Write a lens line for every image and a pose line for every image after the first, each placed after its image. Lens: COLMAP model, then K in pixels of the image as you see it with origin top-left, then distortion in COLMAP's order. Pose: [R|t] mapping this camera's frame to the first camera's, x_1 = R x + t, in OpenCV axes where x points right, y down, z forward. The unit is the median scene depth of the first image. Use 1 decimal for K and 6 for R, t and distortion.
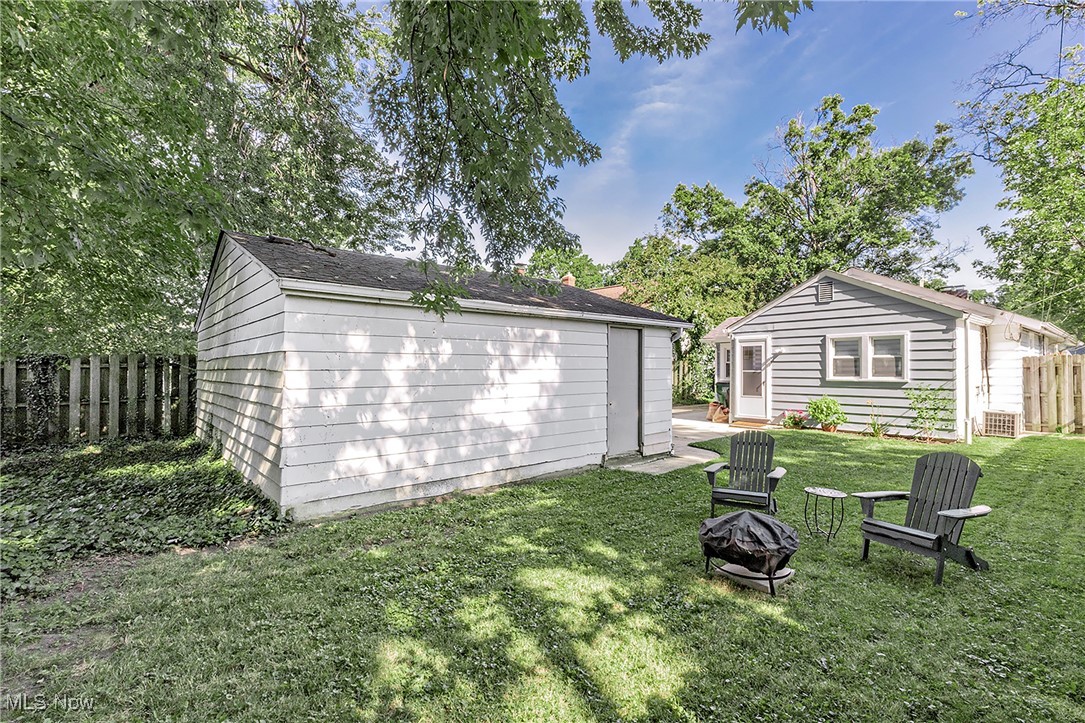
lens RADIAL K [[494.3, 0, 547.7], [0, 494.3, 362.3], [0, 0, 1]] dist [-0.003739, -0.000571]
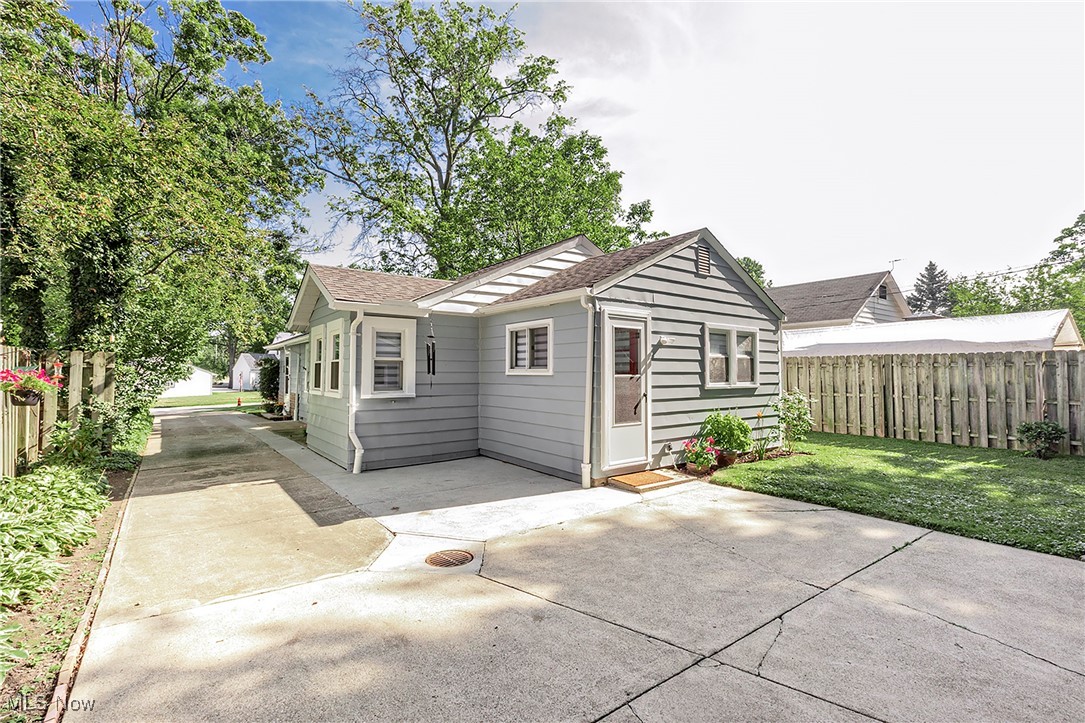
lens RADIAL K [[494.3, 0, 552.8], [0, 494.3, 357.3], [0, 0, 1]] dist [-0.003739, -0.000571]
pose [[0.063020, 0.037525, 0.997307, -0.130570], [-0.009921, 0.999267, -0.036972, 0.020151], [-0.997963, -0.007565, 0.063346, 1.152725]]
